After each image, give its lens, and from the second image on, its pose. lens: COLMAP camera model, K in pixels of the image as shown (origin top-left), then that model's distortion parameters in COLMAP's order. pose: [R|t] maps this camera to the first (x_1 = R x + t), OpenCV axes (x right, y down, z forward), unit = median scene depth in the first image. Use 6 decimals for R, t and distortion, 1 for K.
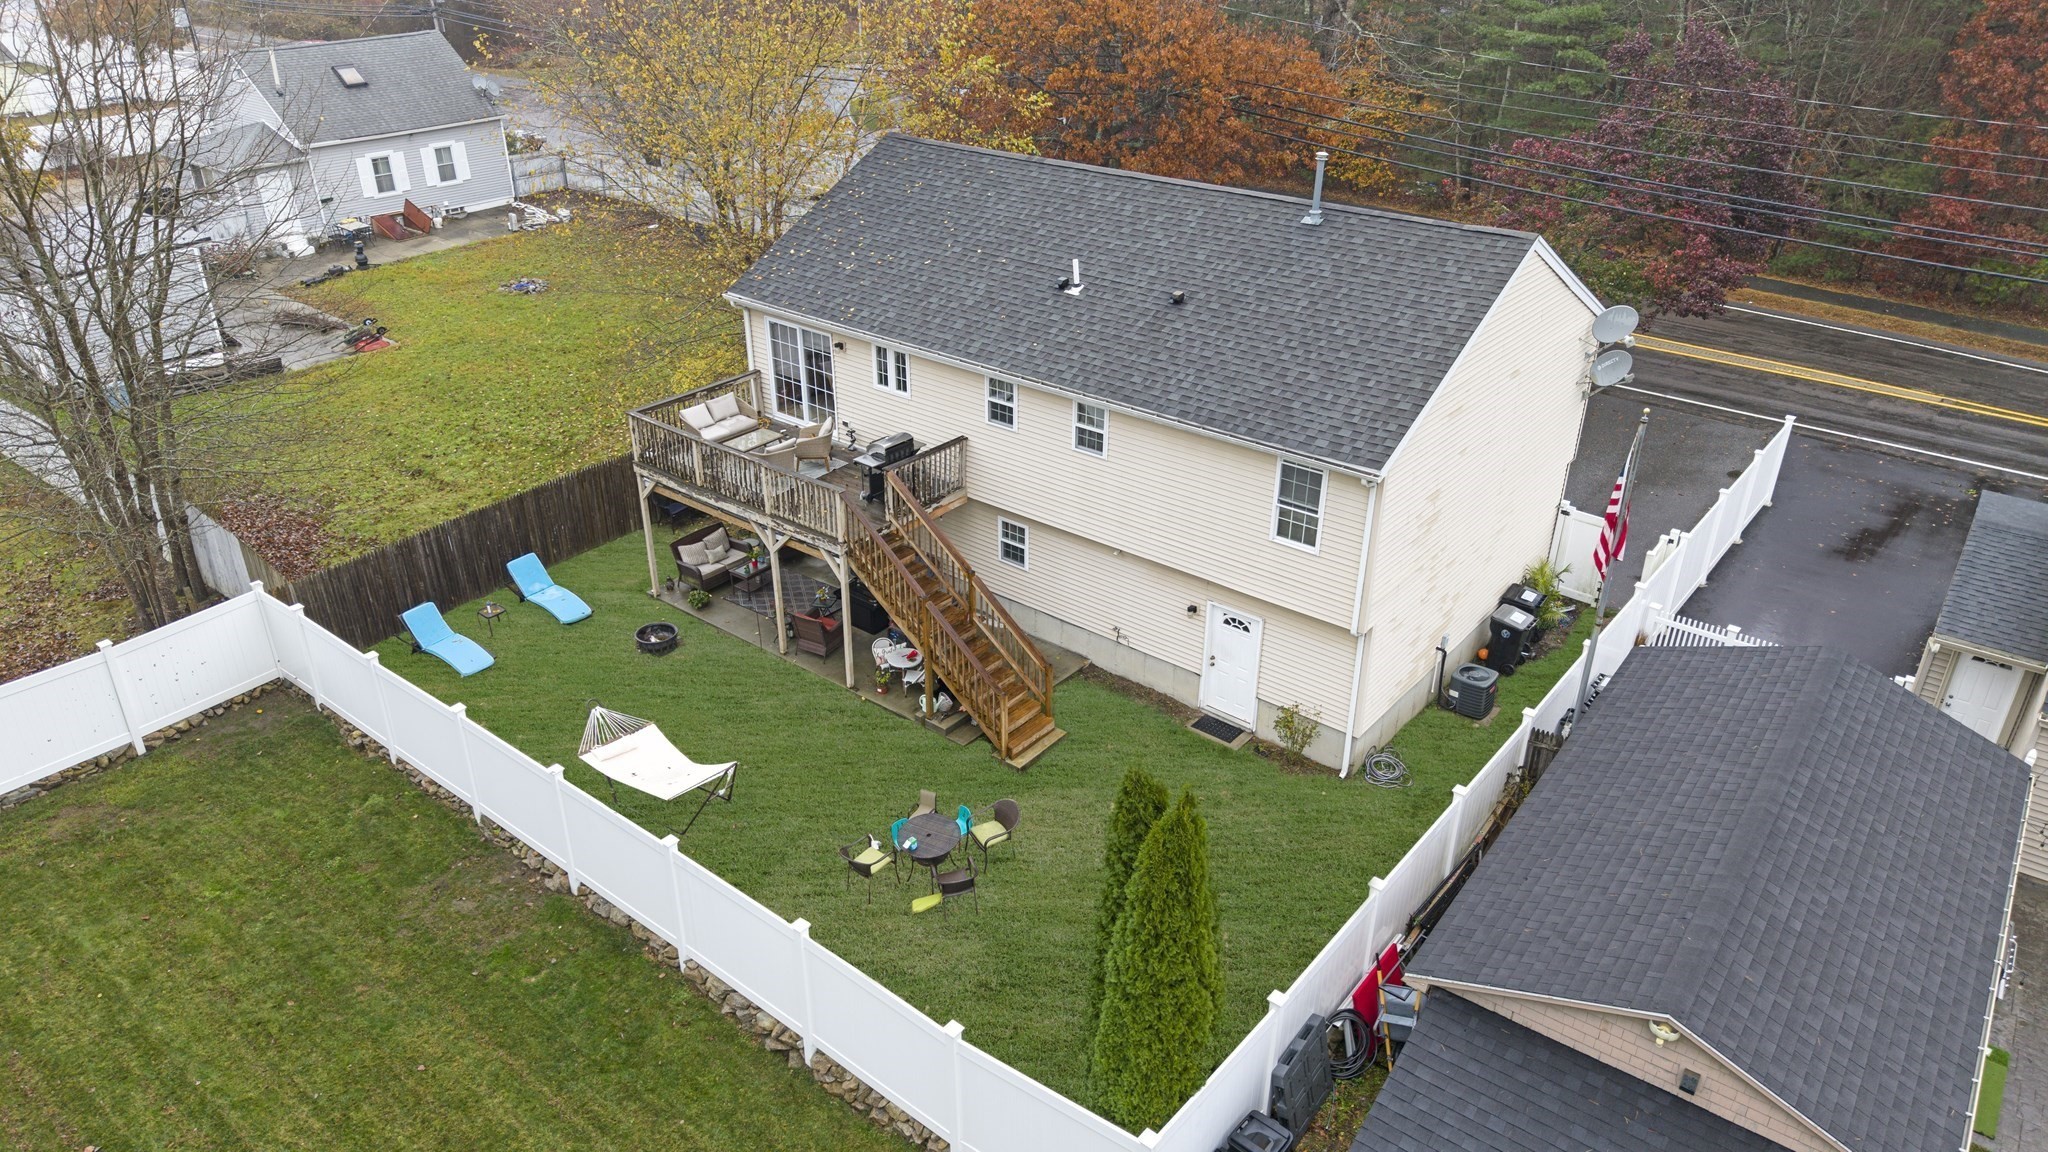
lens RADIAL K [[1384.5, 0, 1023.4], [0, 1384.5, 543.5], [0, 0, 1]] dist [-0.001459, -0.001184]
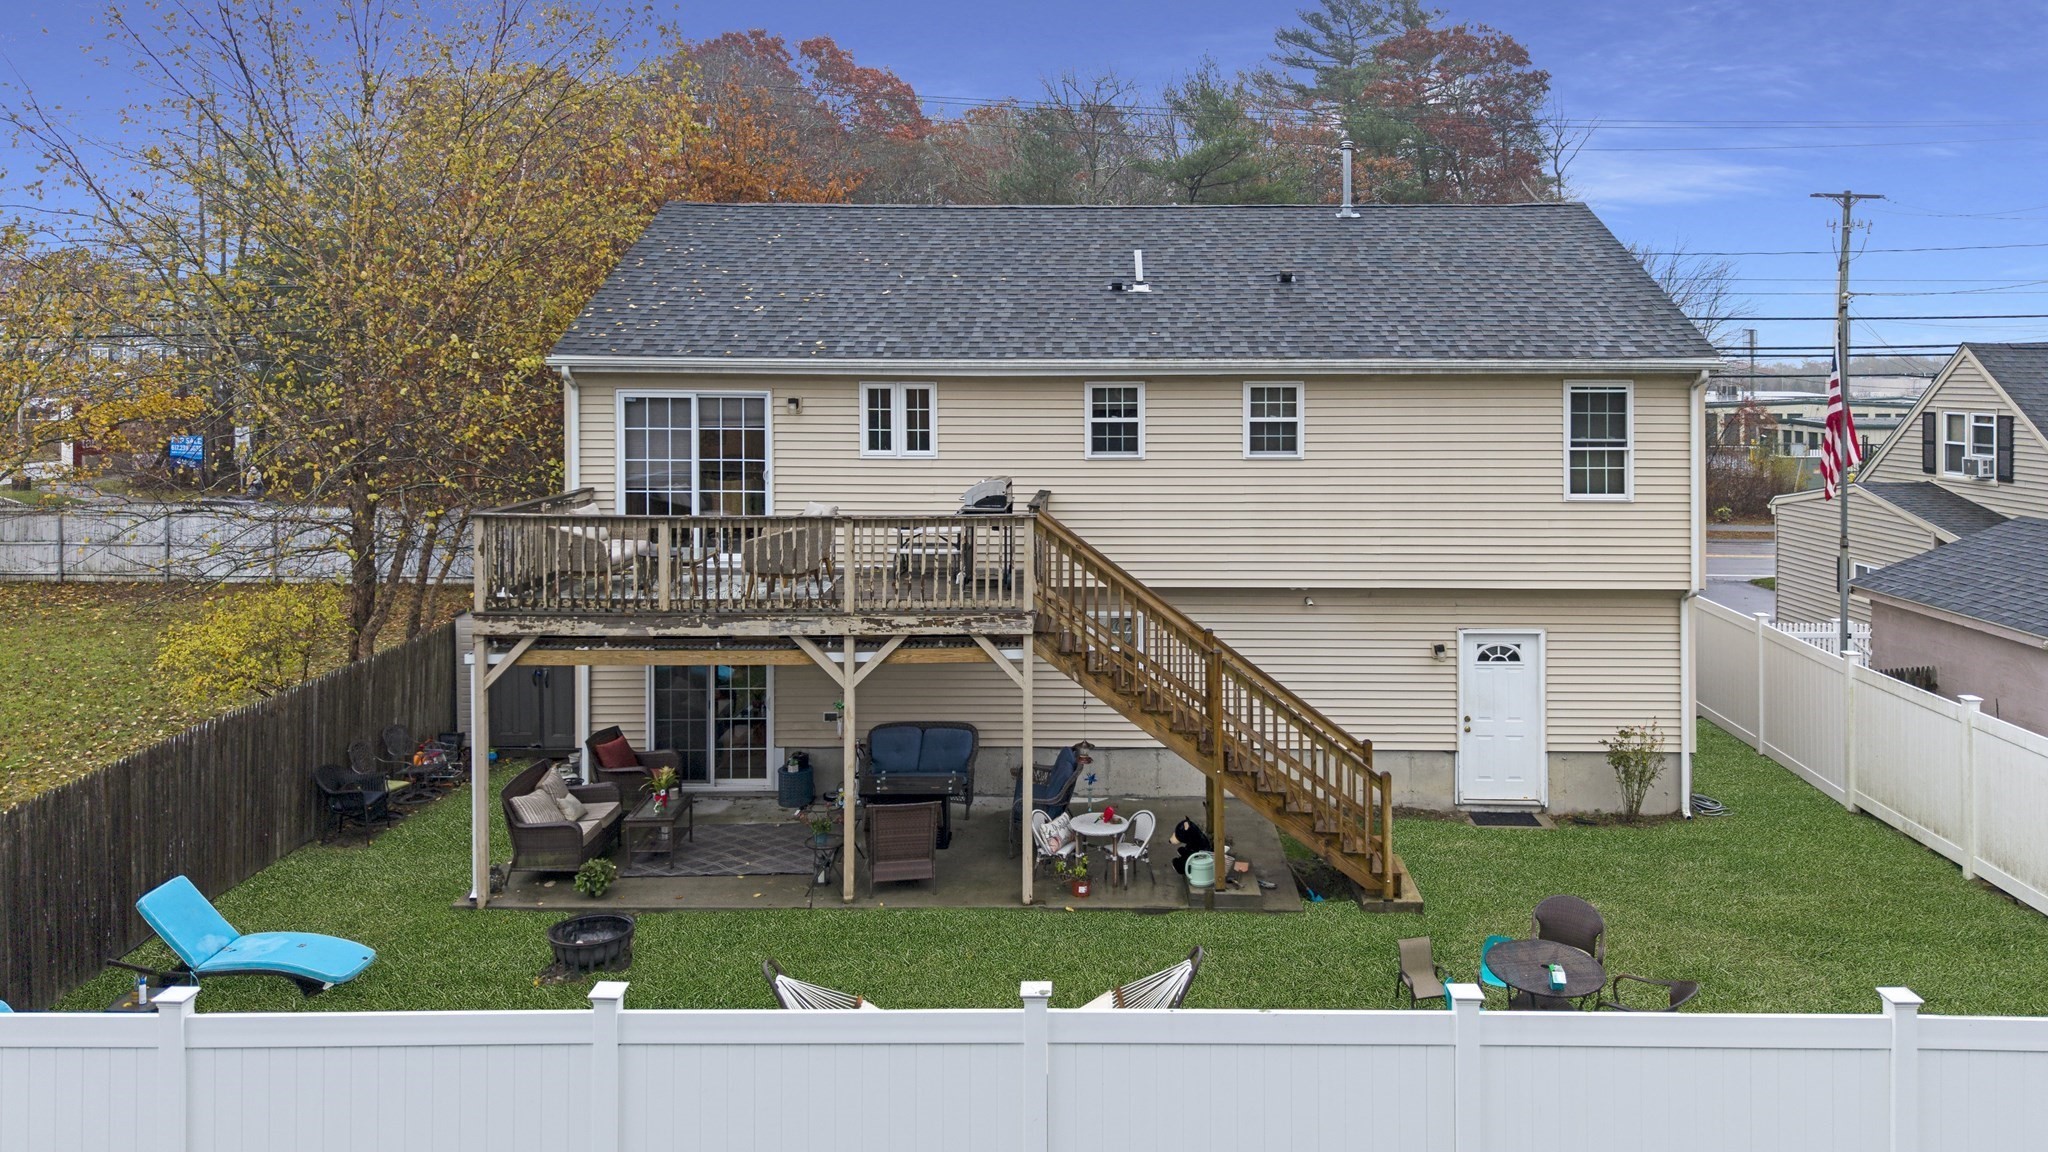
lens RADIAL K [[1429.5, 0, 1026.8], [0, 1429.5, 386.7], [0, 0, 1]] dist [0.007532, -0.004885]
pose [[0.785680, 0.002333, 0.618629, -0.483712], [0.277924, 0.892066, -0.356337, 0.123567], [-0.552690, 0.451899, 0.700230, 0.497802]]
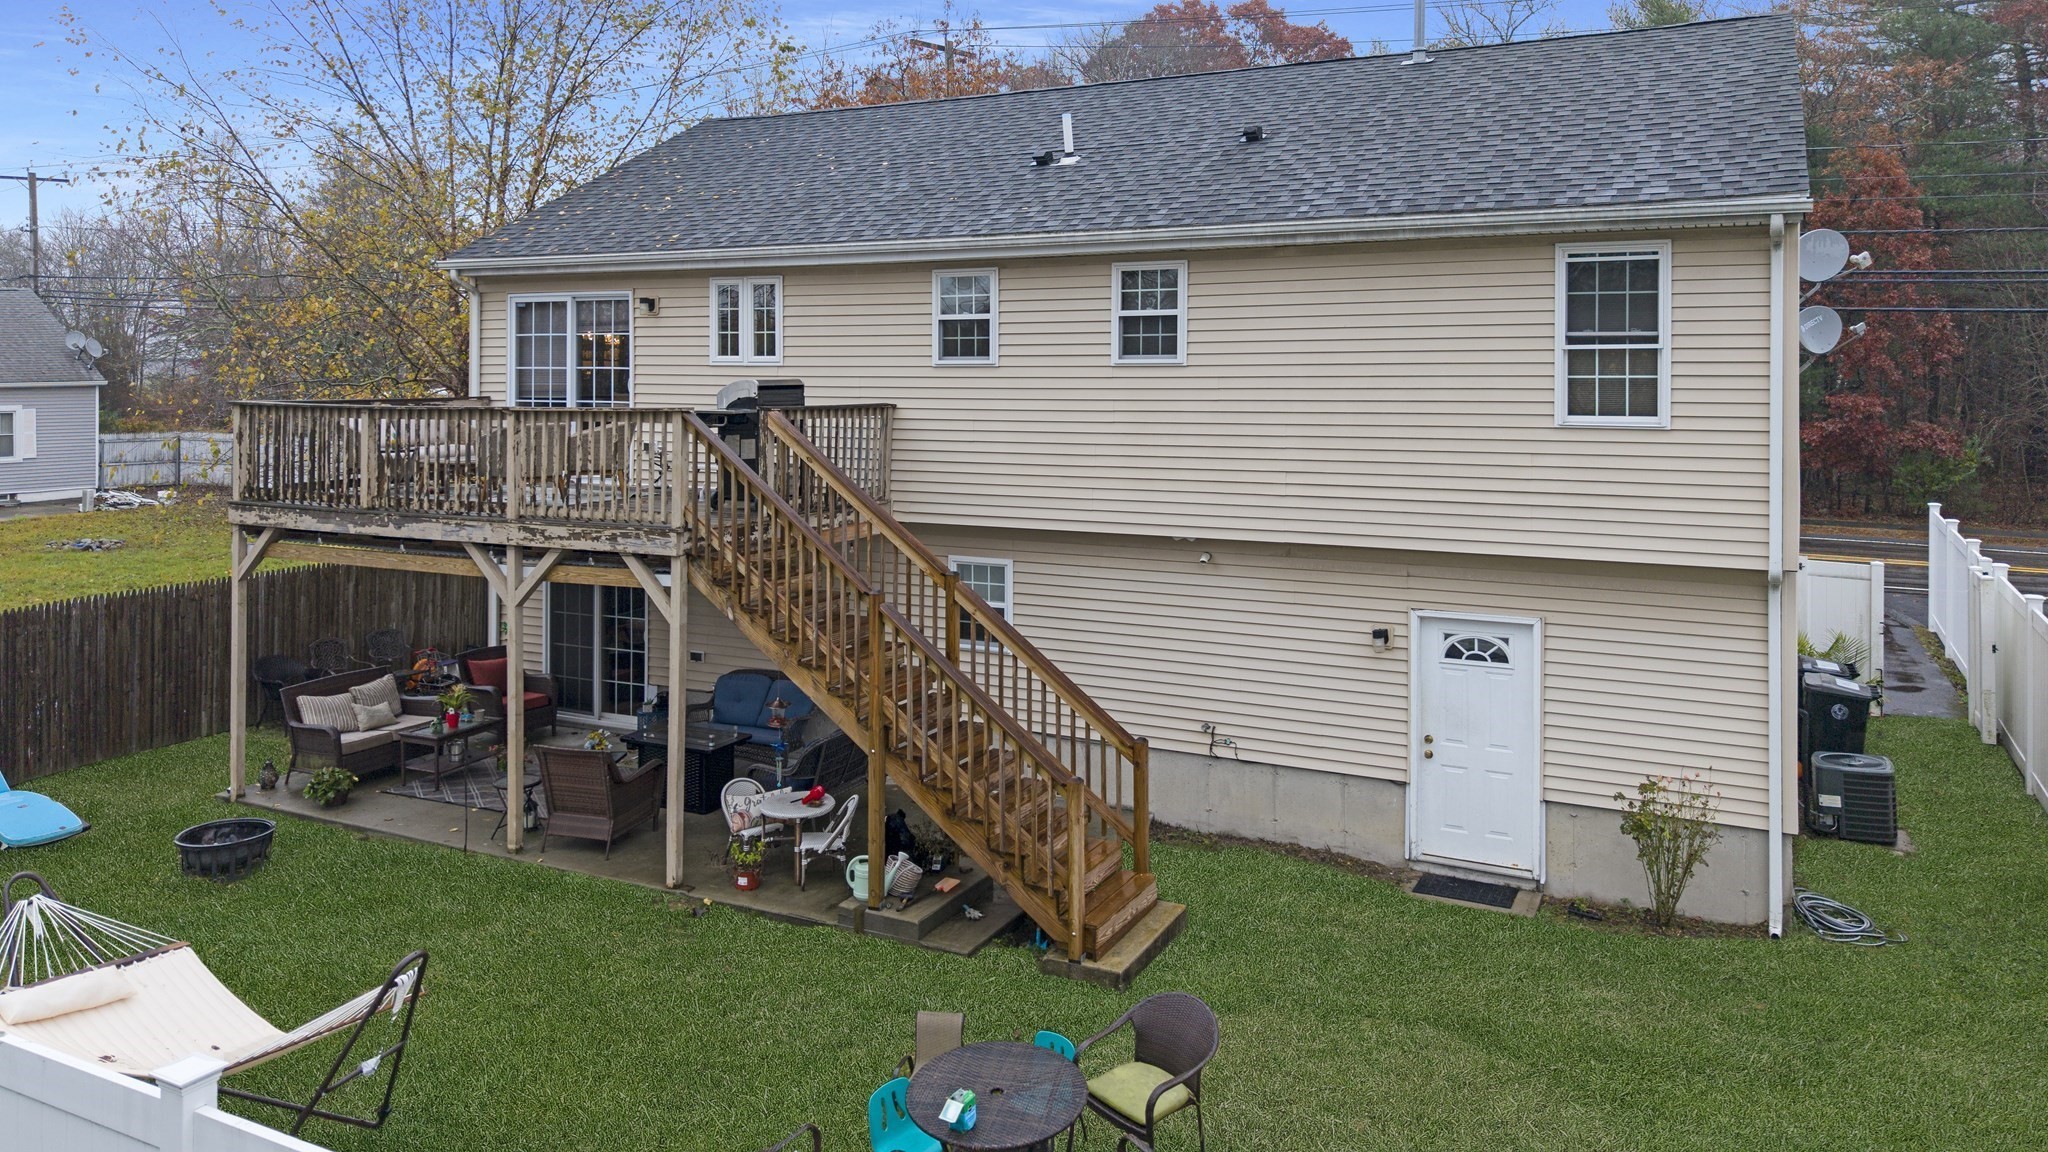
lens RADIAL K [[1398.1, 0, 999.8], [0, 1398.1, 381.7], [0, 0, 1]] dist [0.000613, -0.003529]
pose [[0.976933, 0.008091, 0.213391, -0.119674], [0.089759, 0.891163, -0.444716, 0.170164], [-0.193765, 0.453612, 0.869880, 0.500562]]
